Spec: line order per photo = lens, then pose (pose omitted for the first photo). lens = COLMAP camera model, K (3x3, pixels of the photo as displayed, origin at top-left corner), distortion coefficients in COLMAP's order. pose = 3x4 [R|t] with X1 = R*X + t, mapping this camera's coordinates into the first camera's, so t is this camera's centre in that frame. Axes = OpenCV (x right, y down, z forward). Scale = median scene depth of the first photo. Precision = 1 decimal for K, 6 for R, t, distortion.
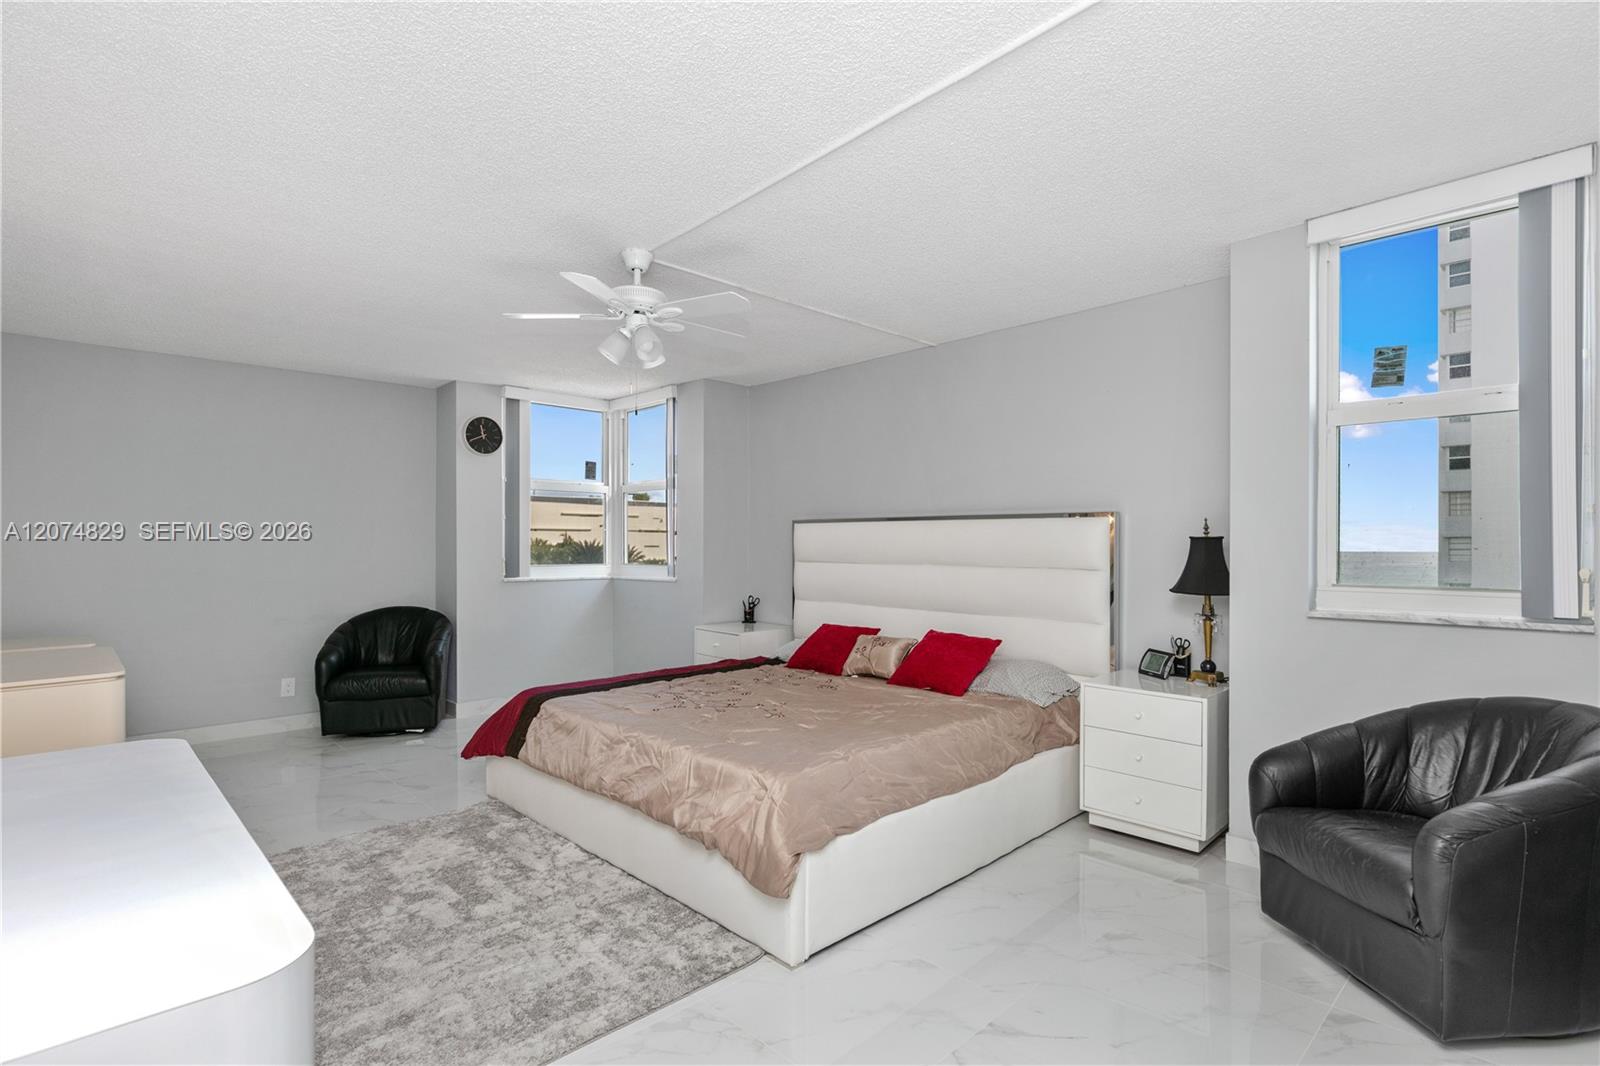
lens RADIAL K [[755.8, 0, 785.3], [0, 755.8, 530.5], [0, 0, 1]] dist [0.005388, 0.000133]
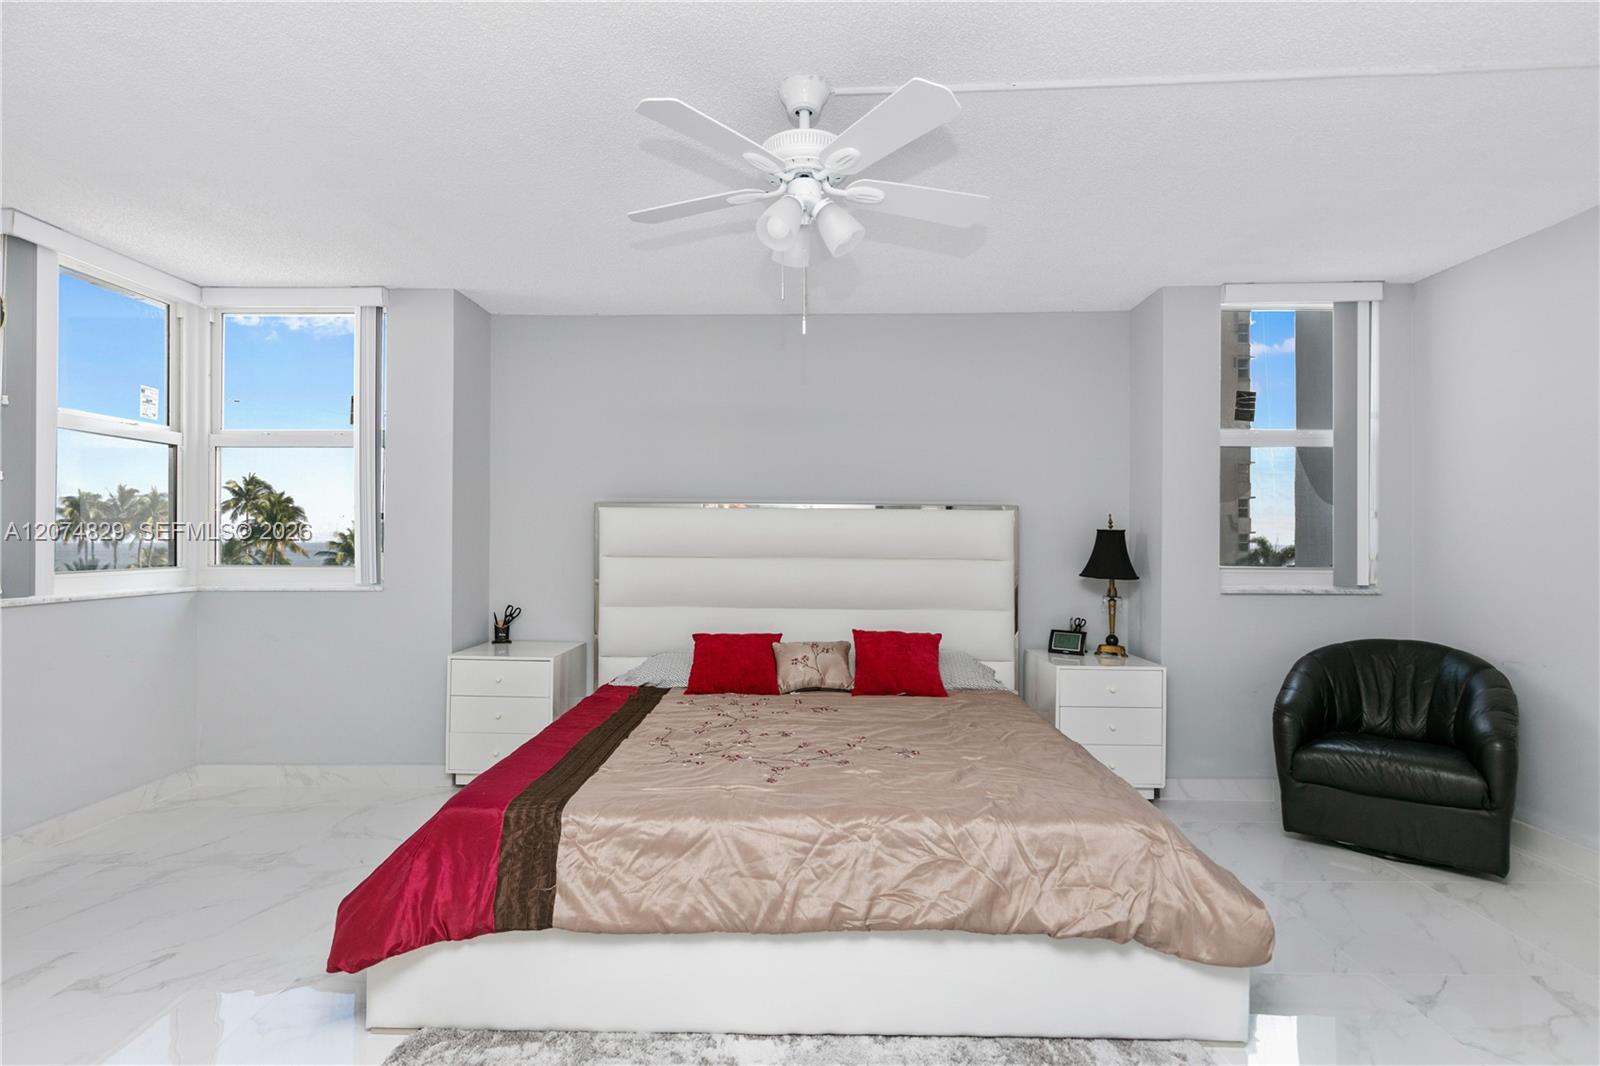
lens RADIAL K [[755.8, 0, 801.4], [0, 755.8, 531.1], [0, 0, 1]] dist [0.005388, 0.000133]
pose [[0.714311, 0.009421, 0.699765, -0.609744], [-0.017163, 0.999844, 0.004059, 0.013385], [-0.699618, -0.014910, 0.714362, 0.497585]]
